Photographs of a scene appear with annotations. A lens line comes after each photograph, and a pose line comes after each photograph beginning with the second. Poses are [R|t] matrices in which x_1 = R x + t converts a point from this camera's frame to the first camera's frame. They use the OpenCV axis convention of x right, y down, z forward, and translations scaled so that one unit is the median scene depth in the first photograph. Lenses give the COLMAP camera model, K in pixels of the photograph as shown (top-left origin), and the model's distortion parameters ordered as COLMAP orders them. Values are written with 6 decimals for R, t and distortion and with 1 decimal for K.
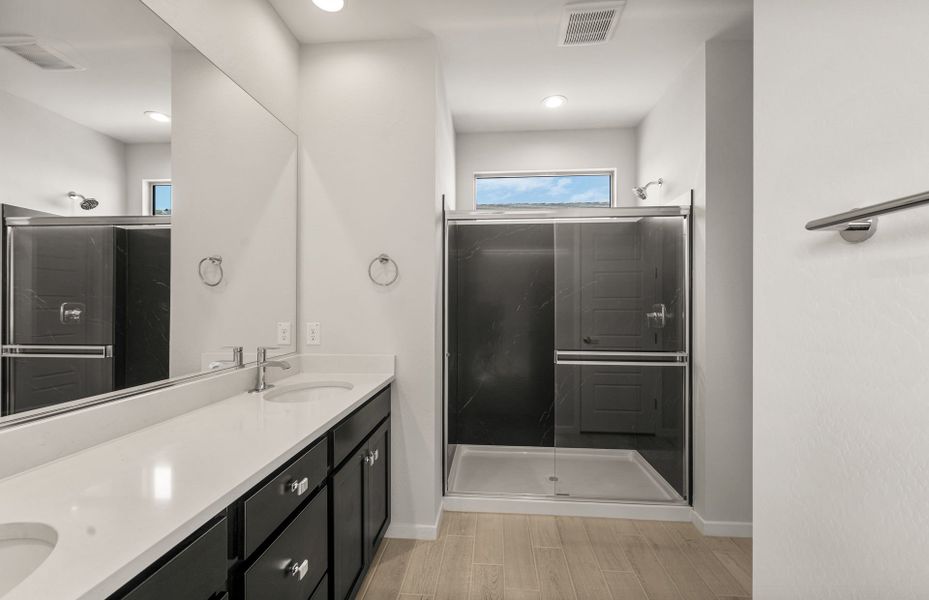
lens RADIAL K [[370.6, 0, 462.6], [0, 370.6, 293.5], [0, 0, 1]] dist [-0.001315, -0.000438]
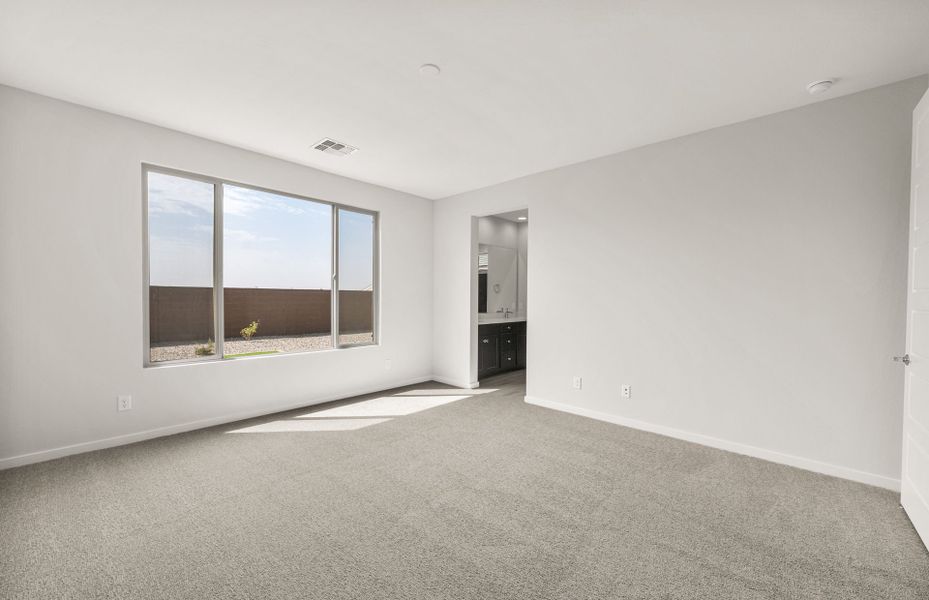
lens RADIAL K [[370.6, 0, 462.6], [0, 370.6, 293.5], [0, 0, 1]] dist [-0.001315, -0.000438]
pose [[0.773760, 0.004777, -0.633460, 1.285361], [-0.002989, 0.999988, 0.003889, -0.024733], [0.633471, -0.001116, 0.773765, -1.906833]]
